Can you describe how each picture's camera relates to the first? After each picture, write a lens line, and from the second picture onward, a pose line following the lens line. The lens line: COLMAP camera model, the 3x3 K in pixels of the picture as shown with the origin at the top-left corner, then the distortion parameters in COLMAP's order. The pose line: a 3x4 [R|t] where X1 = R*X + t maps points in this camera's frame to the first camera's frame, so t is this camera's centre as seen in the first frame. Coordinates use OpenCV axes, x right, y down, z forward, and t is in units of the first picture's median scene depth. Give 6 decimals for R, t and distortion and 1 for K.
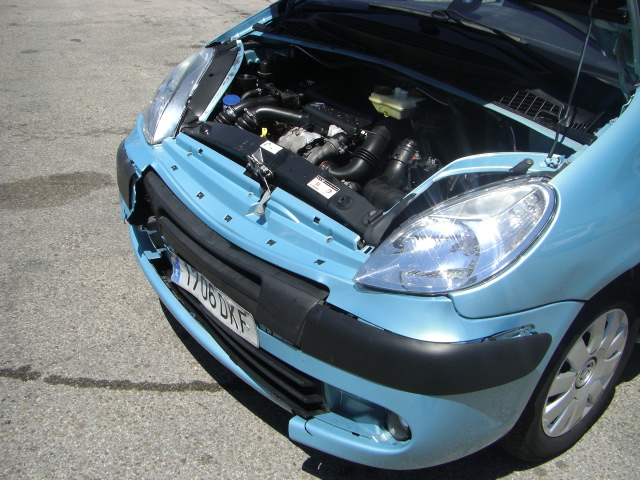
lens RADIAL K [[720.7, 0, 320.0], [0, 720.7, 240.0], [0, 0, 1]] dist [-0.182933, 0.133310]
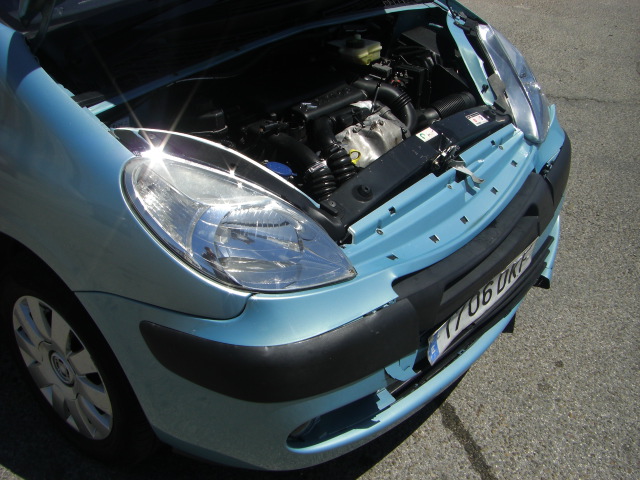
lens RADIAL K [[720.7, 0, 320.0], [0, 720.7, 240.0], [0, 0, 1]] dist [-0.182933, 0.133310]
pose [[-0.213812, -0.547790, 0.808833, -0.829521], [0.425995, 0.692822, 0.581830, -0.611704], [-0.879098, 0.468961, 0.085222, 1.101136]]
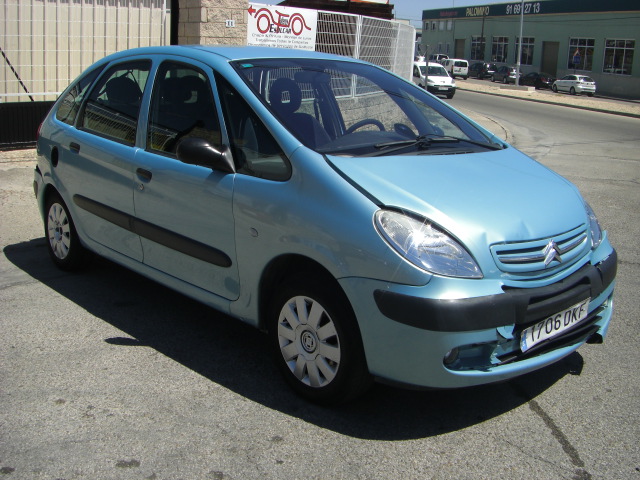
lens RADIAL K [[720.7, 0, 320.0], [0, 720.7, 240.0], [0, 0, 1]] dist [-0.182933, 0.133310]
pose [[-0.046791, -0.297612, 0.953539, -1.580194], [0.428410, 0.856356, 0.288303, -0.761533], [-0.902372, 0.421996, 0.087430, 1.284328]]
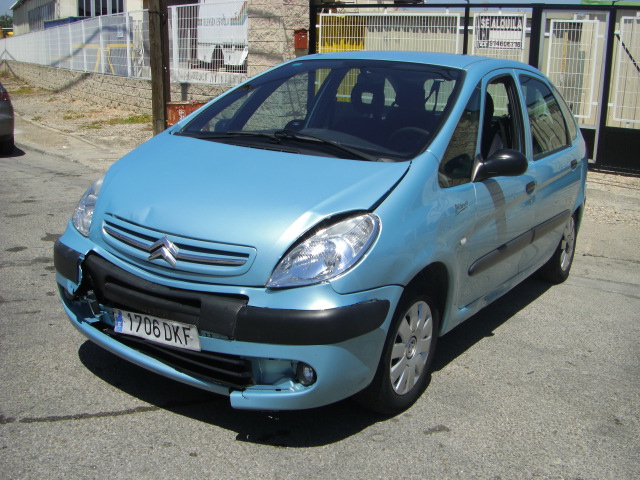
lens RADIAL K [[720.7, 0, 320.0], [0, 720.7, 240.0], [0, 0, 1]] dist [-0.182933, 0.133310]
pose [[0.949458, -0.086778, 0.301661, -0.257439], [0.151378, 0.968472, -0.197853, 0.240357], [-0.274981, 0.233518, 0.932660, -0.450694]]
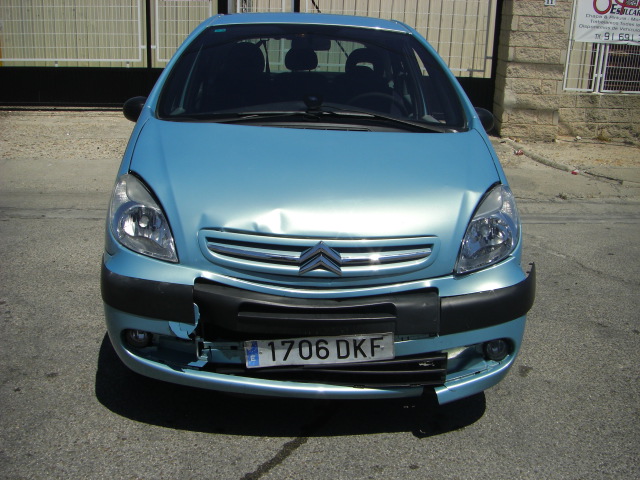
lens RADIAL K [[720.7, 0, 320.0], [0, 720.7, 240.0], [0, 0, 1]] dist [-0.182933, 0.133310]
pose [[0.593128, -0.260722, 0.761724, -1.055807], [0.368855, 0.928978, 0.030755, -0.136771], [-0.715643, 0.262724, 0.647171, 0.165505]]
